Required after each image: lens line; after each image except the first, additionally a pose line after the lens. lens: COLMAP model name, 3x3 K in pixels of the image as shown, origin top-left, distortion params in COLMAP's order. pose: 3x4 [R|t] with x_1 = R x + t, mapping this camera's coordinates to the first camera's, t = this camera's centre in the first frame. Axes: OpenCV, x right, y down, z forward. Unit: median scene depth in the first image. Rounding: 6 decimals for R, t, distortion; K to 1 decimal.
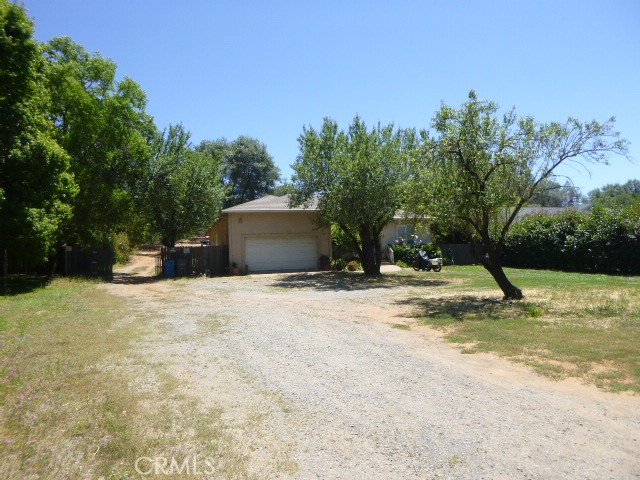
lens RADIAL K [[484.4, 0, 317.2], [0, 484.4, 241.9], [0, 0, 1]] dist [-0.004322, -0.000306]
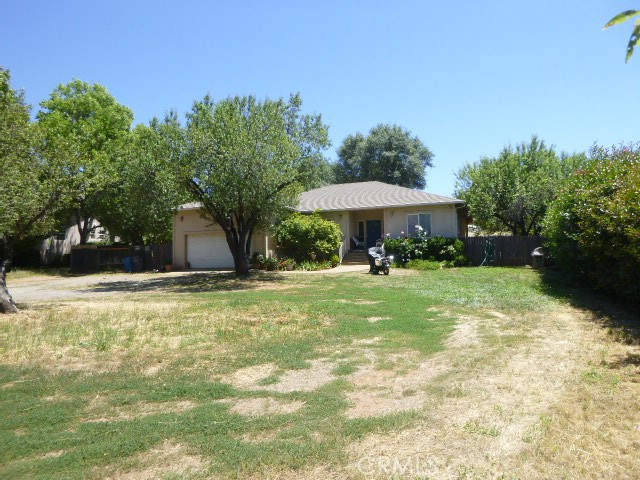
lens RADIAL K [[484.4, 0, 317.2], [0, 484.4, 241.9], [0, 0, 1]] dist [-0.004322, -0.000306]
pose [[0.777161, -0.009407, -0.629231, 0.696447], [0.019425, 0.999770, 0.009046, 0.001142], [0.629001, -0.019253, 0.777166, 0.382042]]
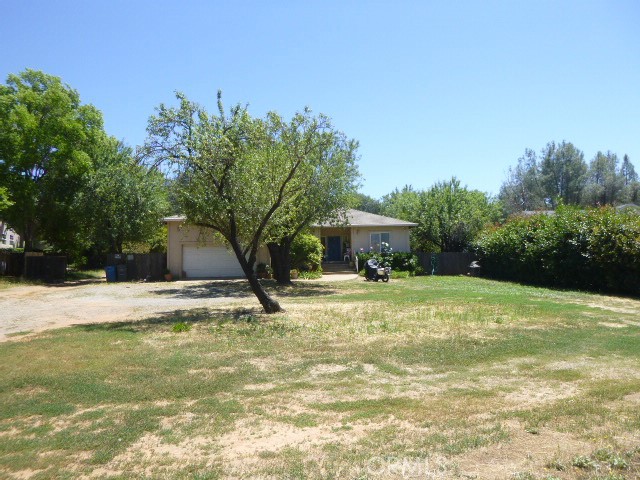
lens RADIAL K [[484.4, 0, 317.2], [0, 484.4, 241.9], [0, 0, 1]] dist [-0.004322, -0.000306]
pose [[0.966374, -0.002115, -0.257133, 0.394664], [-0.002766, 0.999823, -0.018623, 0.002343], [0.257127, 0.018708, 0.966196, 0.068197]]
